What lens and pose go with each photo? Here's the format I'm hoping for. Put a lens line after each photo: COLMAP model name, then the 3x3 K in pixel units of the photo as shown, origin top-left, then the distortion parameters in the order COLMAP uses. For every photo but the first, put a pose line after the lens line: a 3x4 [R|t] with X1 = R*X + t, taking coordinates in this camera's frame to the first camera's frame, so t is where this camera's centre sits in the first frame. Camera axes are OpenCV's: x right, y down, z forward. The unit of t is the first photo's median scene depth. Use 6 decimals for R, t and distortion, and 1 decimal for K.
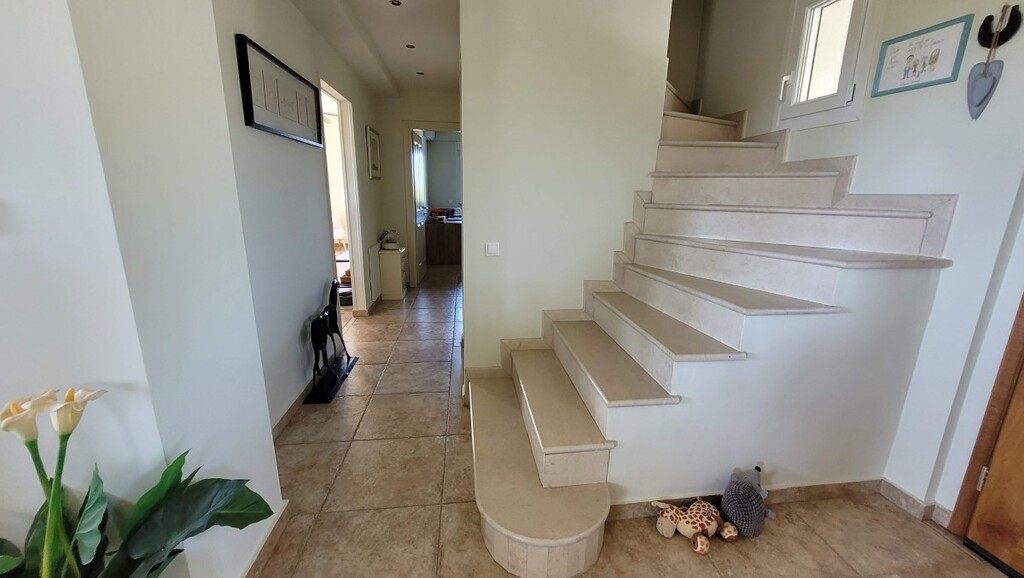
lens RADIAL K [[404.4, 0, 512.5], [0, 404.4, 286.8], [0, 0, 1]] dist [0.002947, 0.000161]
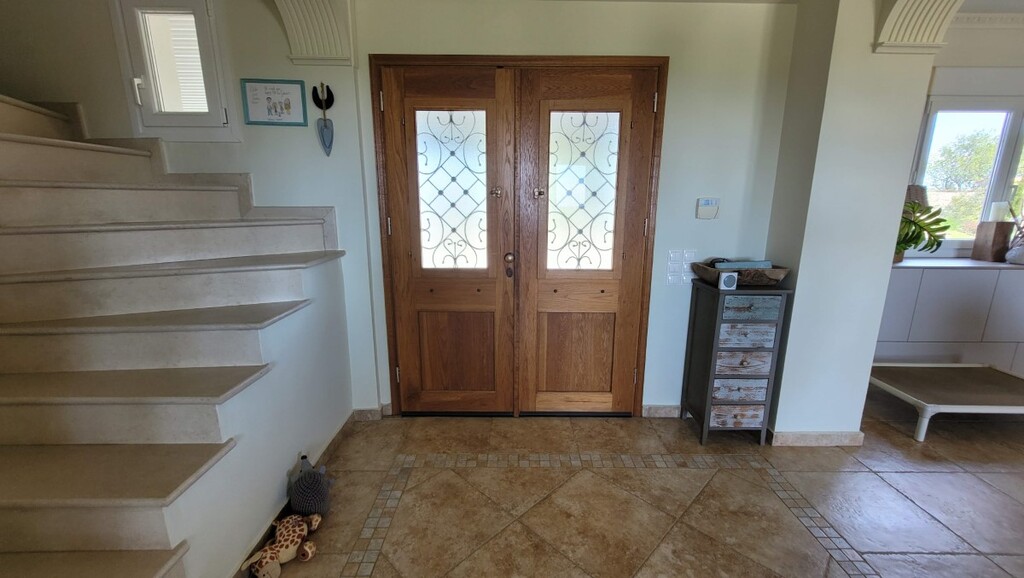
lens RADIAL K [[404.4, 0, 514.2], [0, 404.4, 290.8], [0, 0, 1]] dist [0.002947, 0.000161]
pose [[0.117889, -0.229772, 0.966078, -0.284253], [0.229432, 0.952842, 0.198626, -0.070680], [-0.966159, 0.198234, 0.165046, 0.170532]]
